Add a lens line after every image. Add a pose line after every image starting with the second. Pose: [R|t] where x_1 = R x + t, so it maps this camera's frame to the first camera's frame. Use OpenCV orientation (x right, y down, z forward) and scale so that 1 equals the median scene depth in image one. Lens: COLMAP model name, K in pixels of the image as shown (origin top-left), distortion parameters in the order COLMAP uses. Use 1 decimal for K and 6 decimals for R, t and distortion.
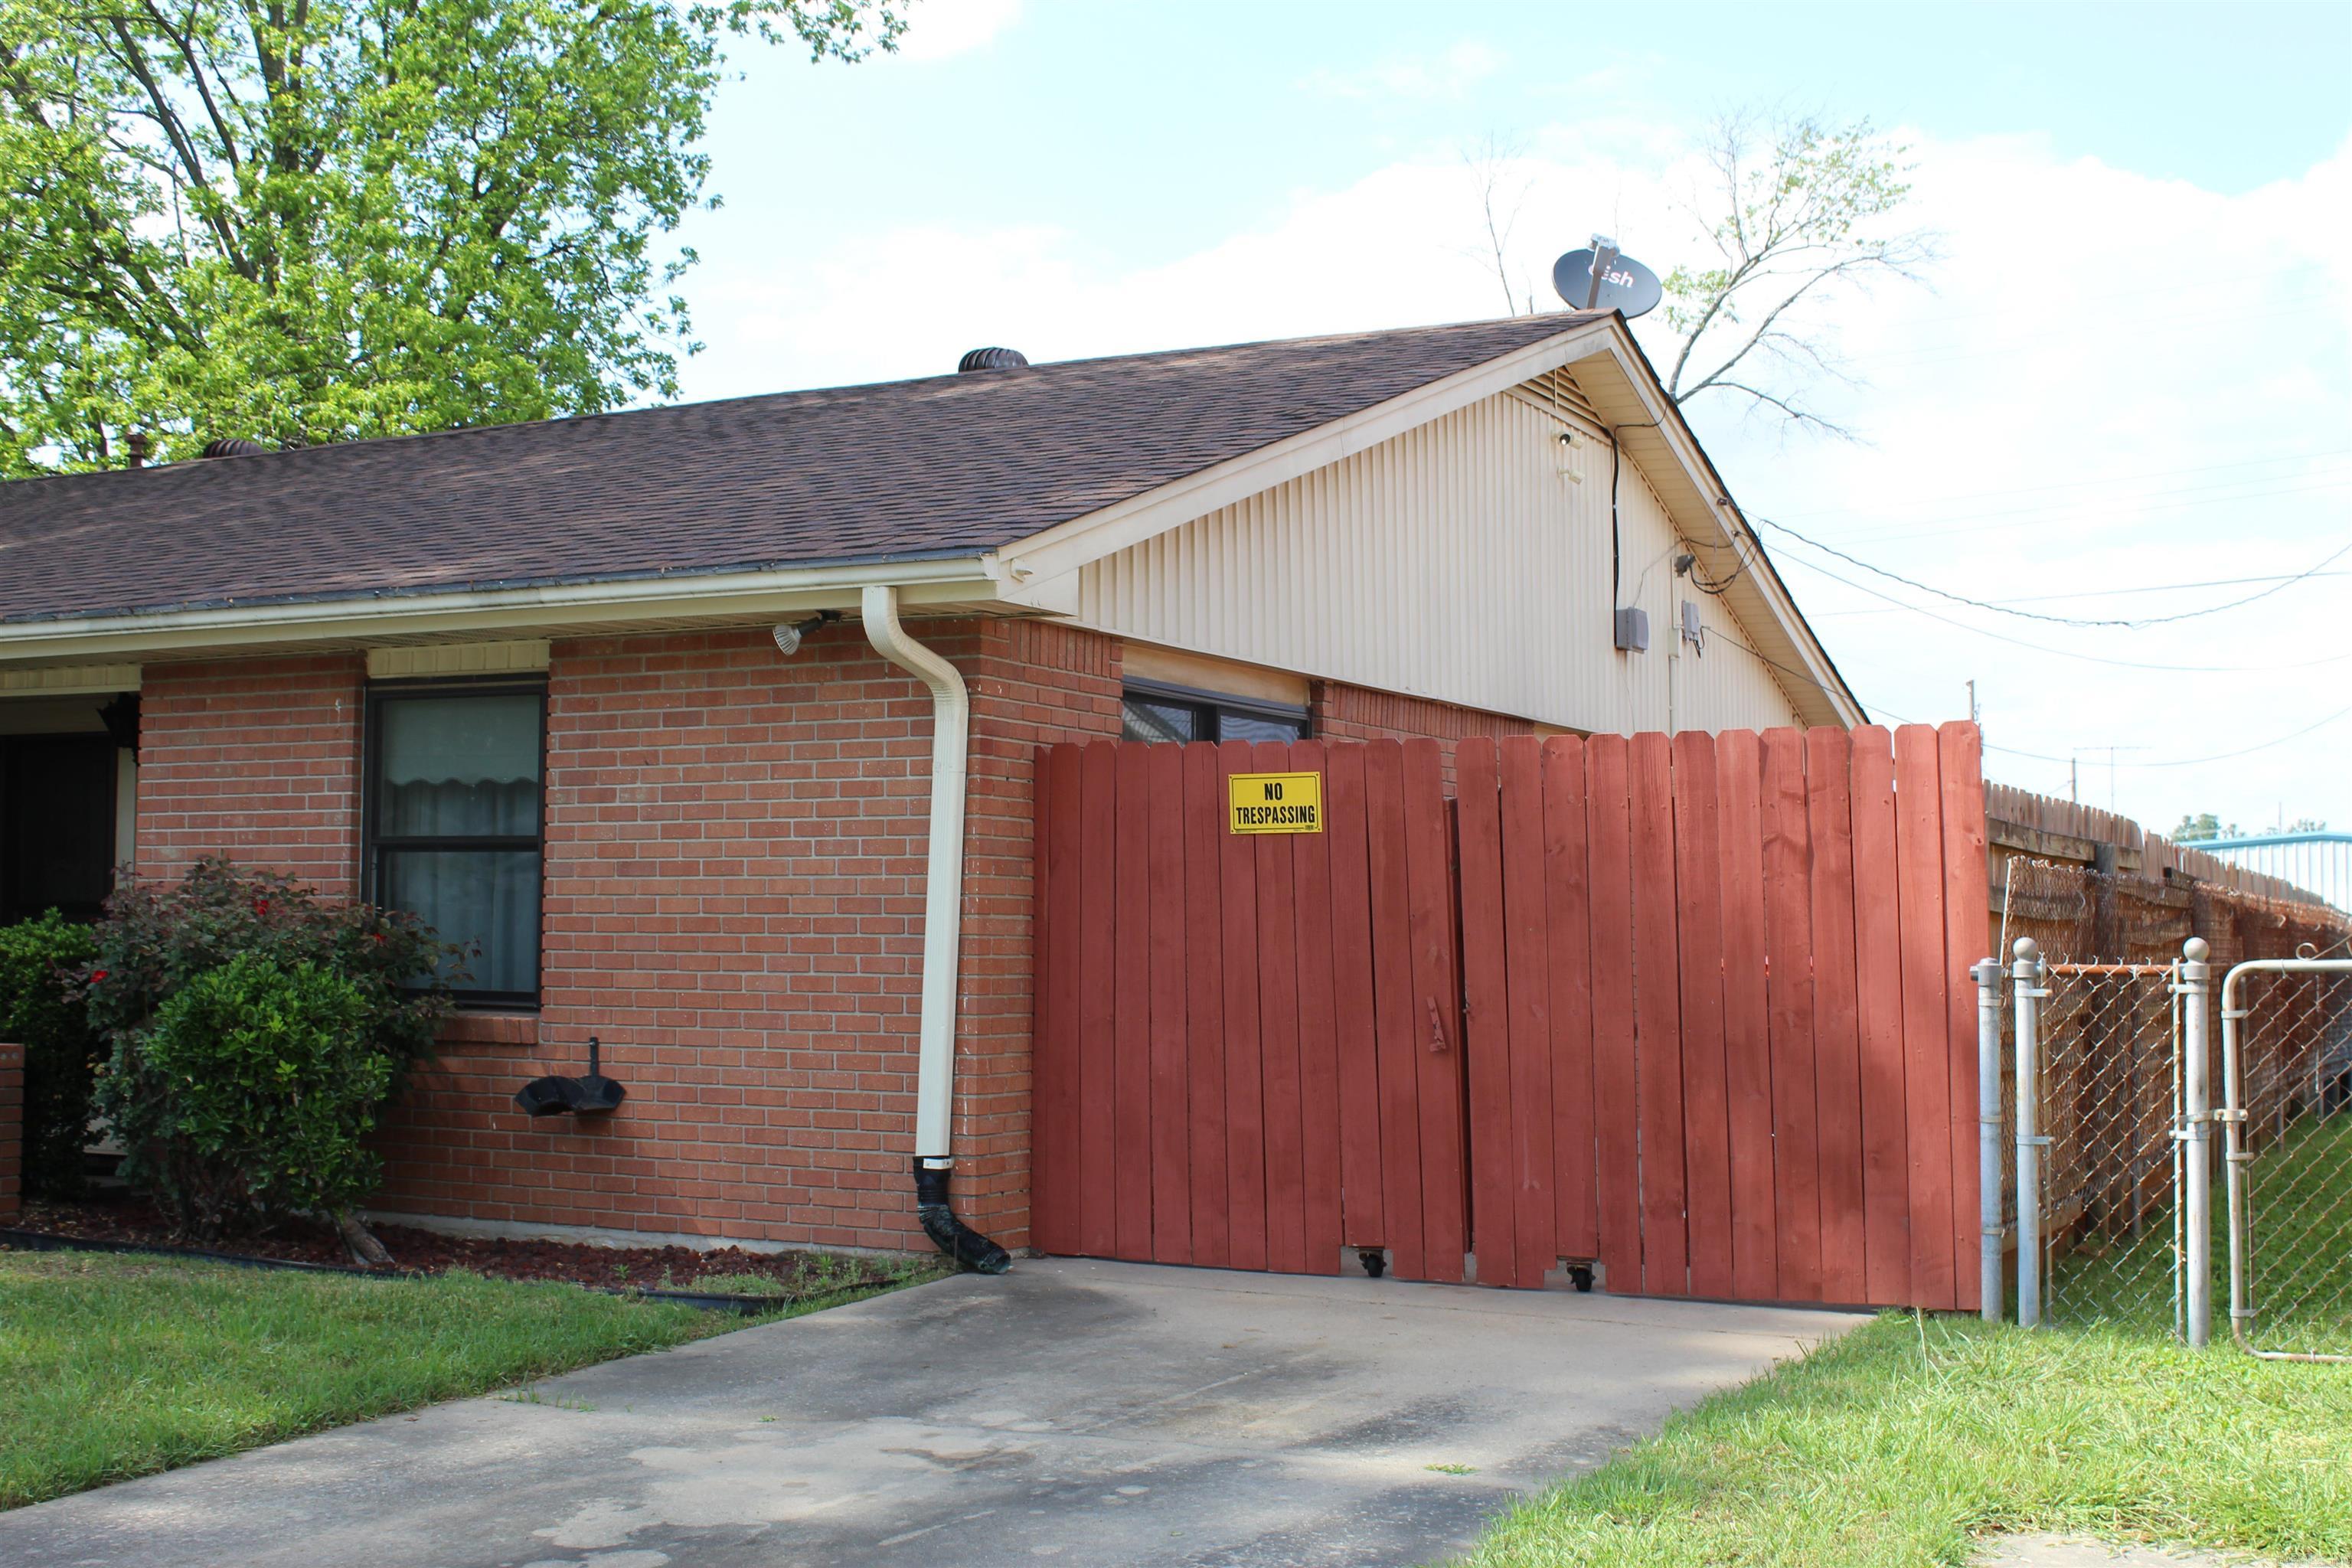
lens RADIAL K [[2633.3, 0, 1174.5], [0, 2633.3, 781.2], [0, 0, 1]] dist [-0.035362, 0.000000]
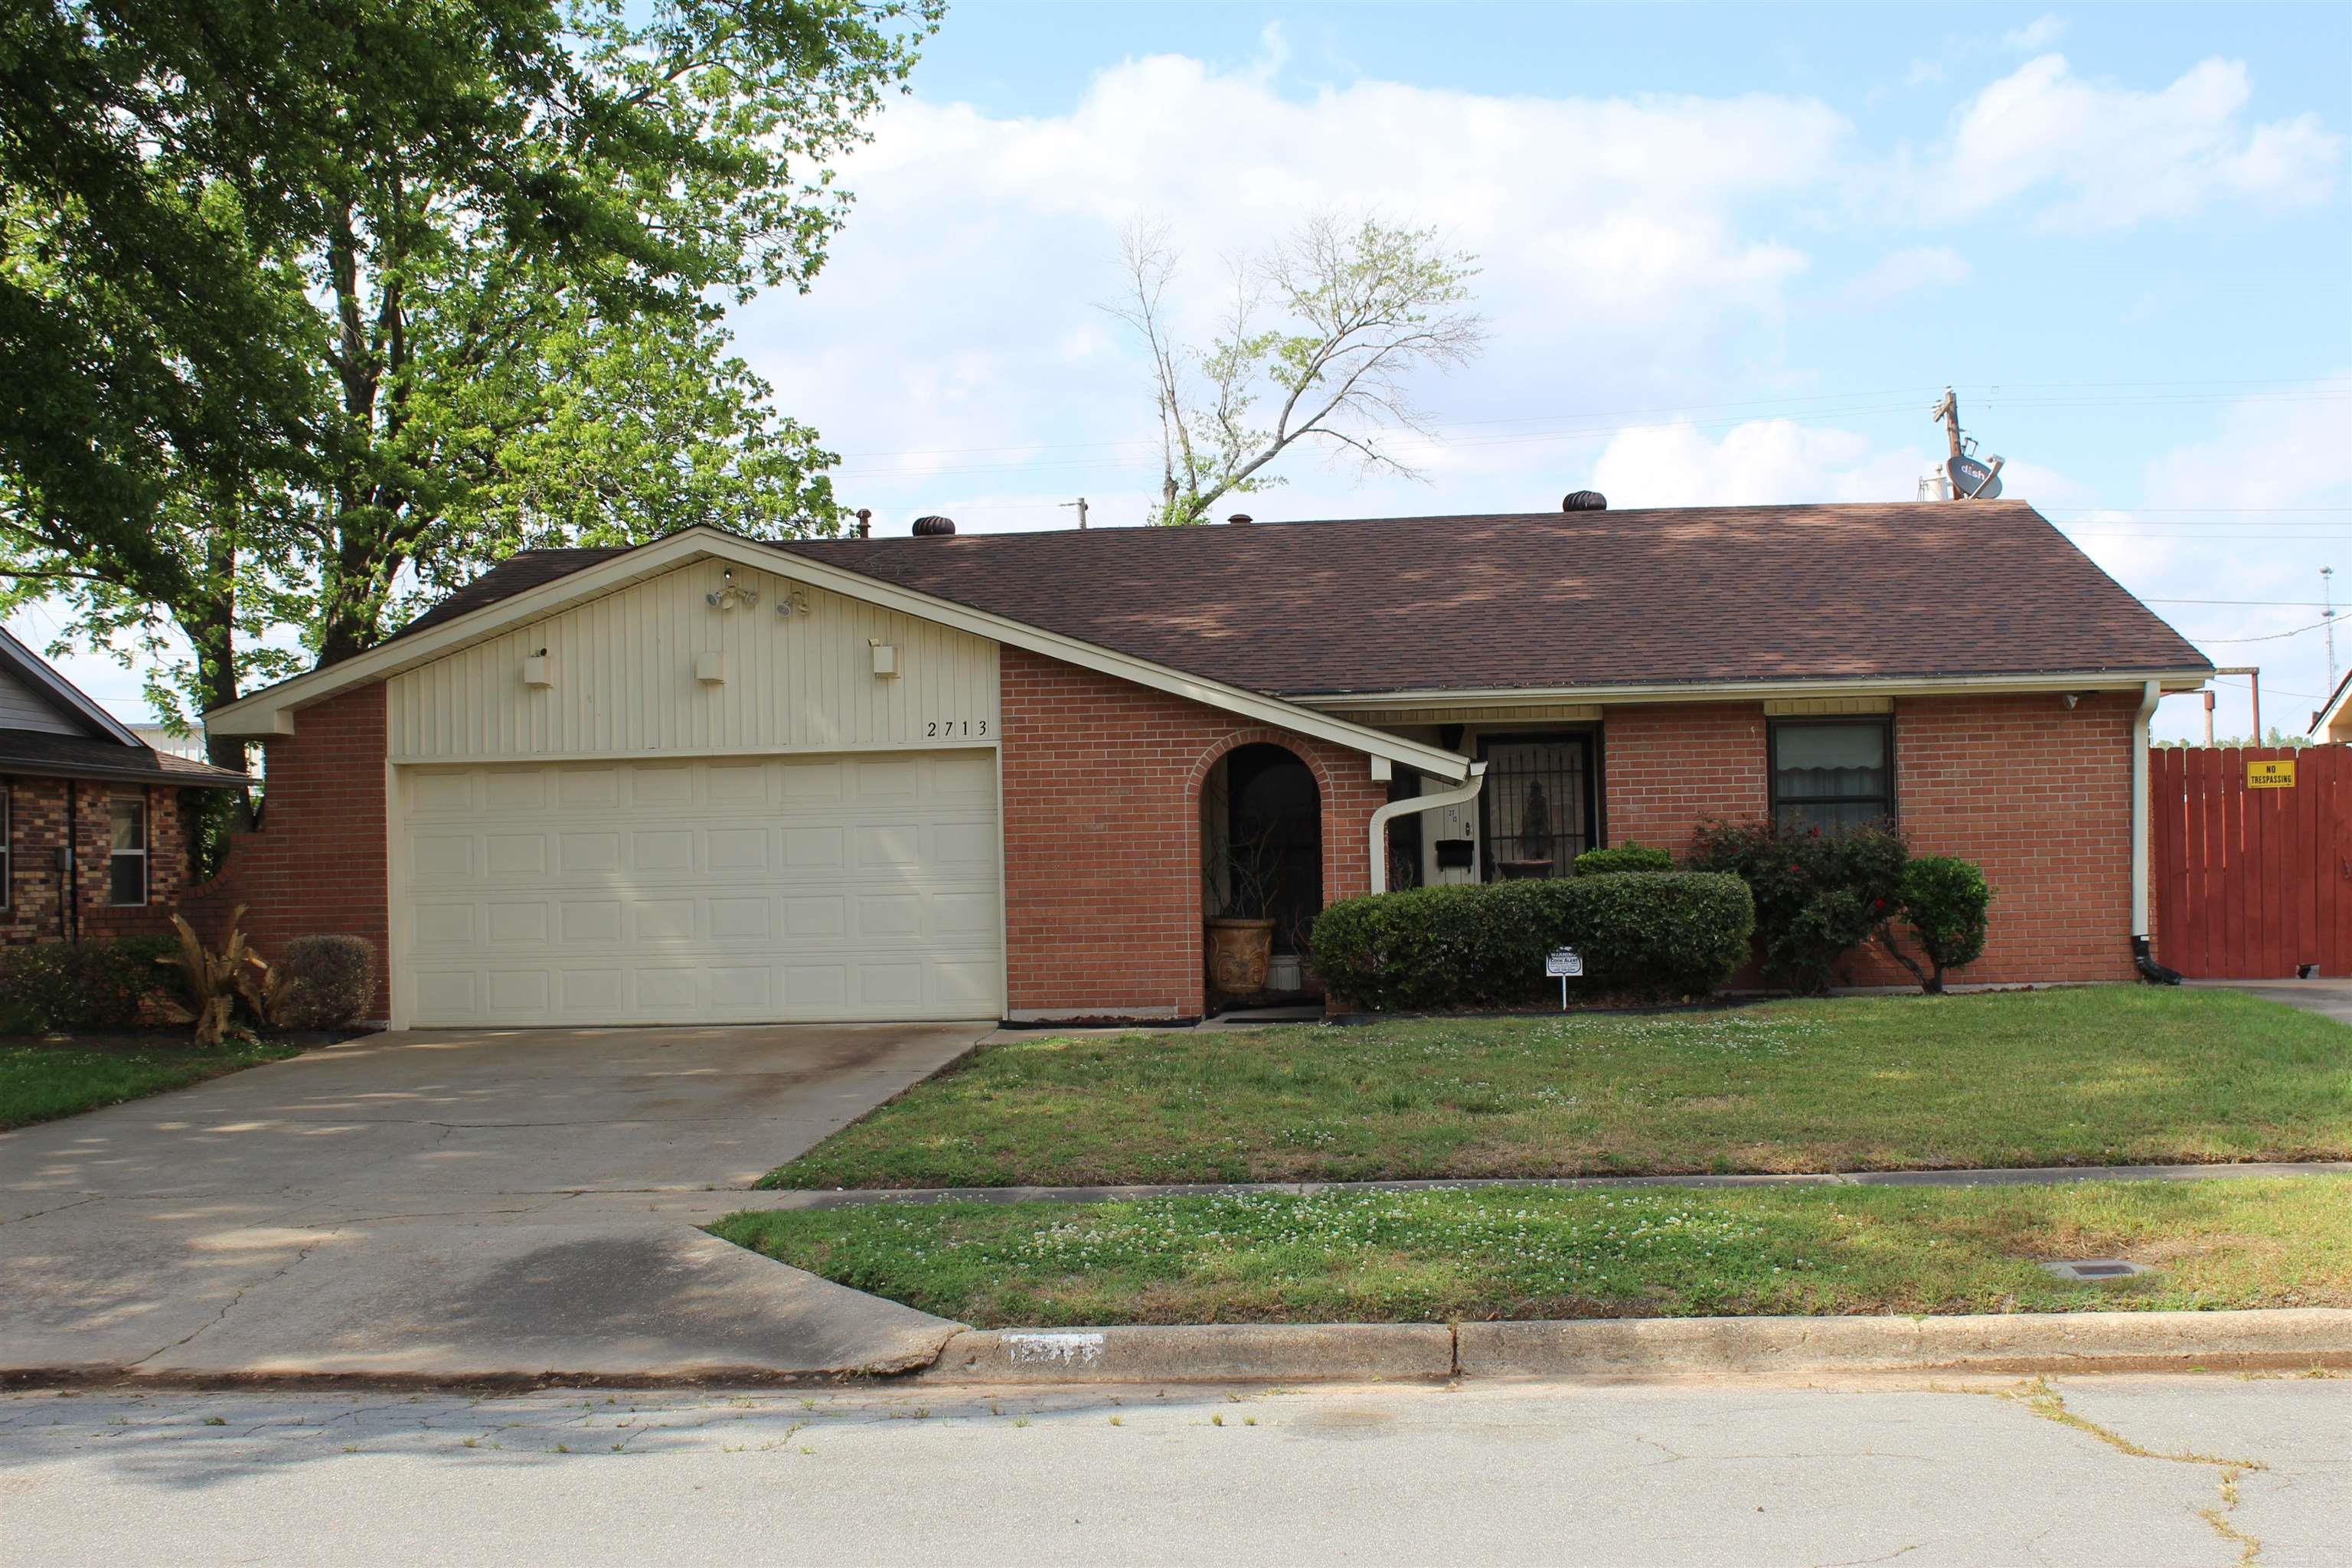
lens RADIAL K [[2633.3, 0, 1179.2], [0, 2633.3, 786.2], [0, 0, 1]] dist [-0.035362, 0.000000]
pose [[0.920791, -0.016985, 0.389686, -1.586498], [0.008769, 0.999700, 0.022853, -0.038125], [-0.389957, -0.017626, 0.920664, -0.671306]]
